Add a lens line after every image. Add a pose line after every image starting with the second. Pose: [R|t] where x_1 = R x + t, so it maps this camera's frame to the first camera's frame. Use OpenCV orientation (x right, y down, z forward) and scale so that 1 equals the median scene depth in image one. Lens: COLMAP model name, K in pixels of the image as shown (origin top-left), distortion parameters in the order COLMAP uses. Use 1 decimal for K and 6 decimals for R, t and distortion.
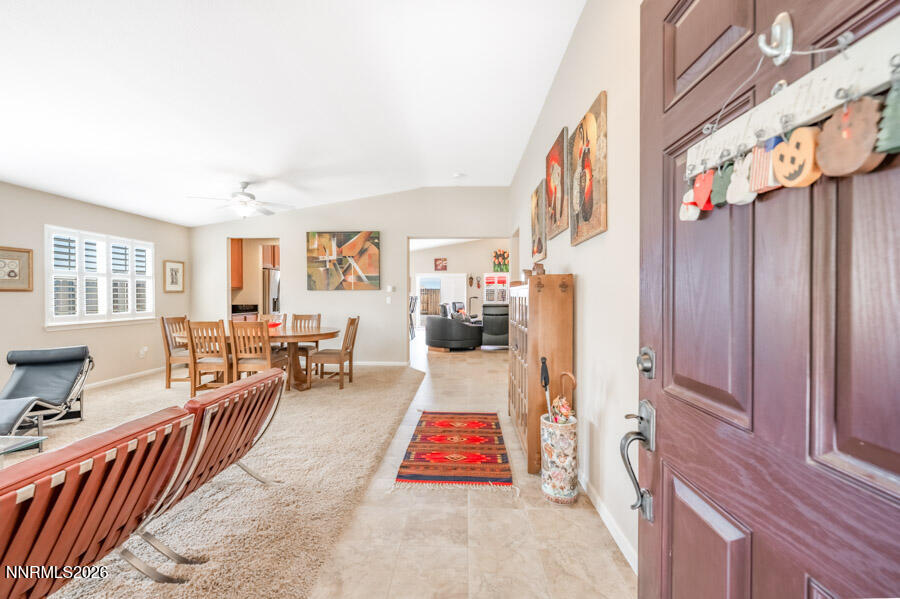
lens RADIAL K [[364.5, 0, 450.1], [0, 364.5, 298.2], [0, 0, 1]] dist [-0.002313, 0.000294]
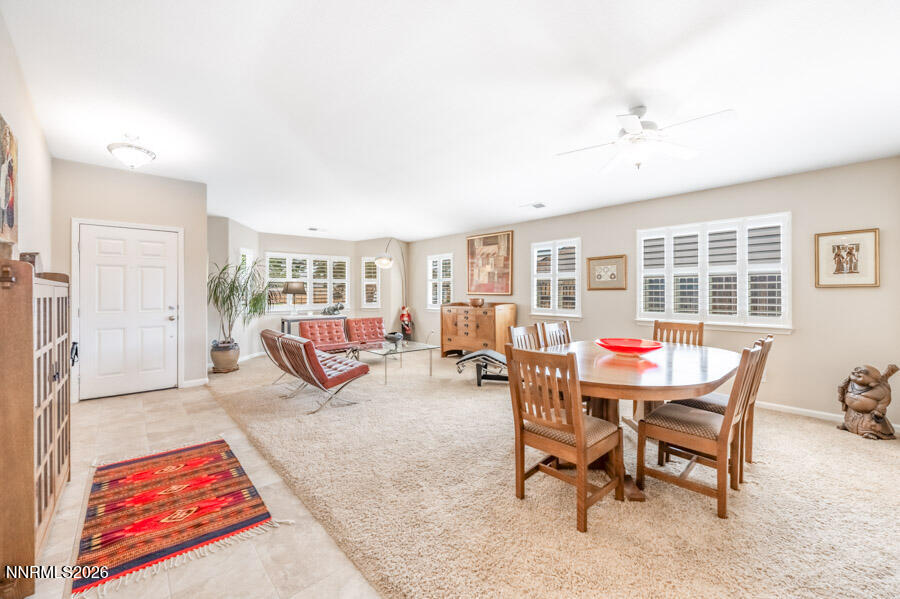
lens RADIAL K [[364.5, 0, 446.5], [0, 364.5, 294.4], [0, 0, 1]] dist [-0.002313, 0.000294]
pose [[-0.724033, 0.004721, -0.689749, 0.062222], [-0.004560, 0.999922, 0.011630, -0.009475], [0.689750, 0.011566, -0.723955, 0.944372]]
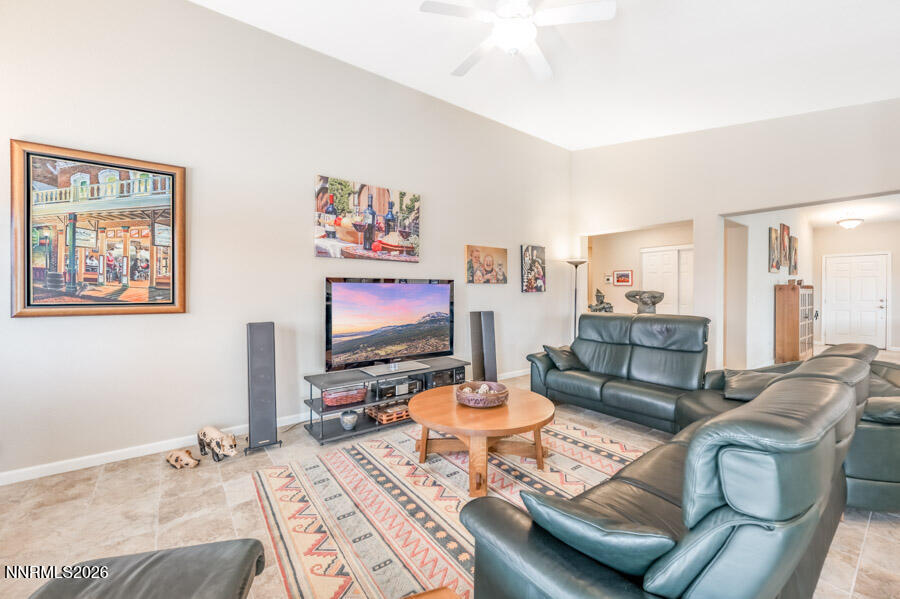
lens RADIAL K [[364.5, 0, 452.9], [0, 364.5, 290.2], [0, 0, 1]] dist [-0.002313, 0.000294]
pose [[-0.645716, 0.003129, 0.763571, -0.046030], [0.009316, 0.999949, 0.003780, -0.024201], [-0.763521, 0.009555, -0.645712, 1.909722]]
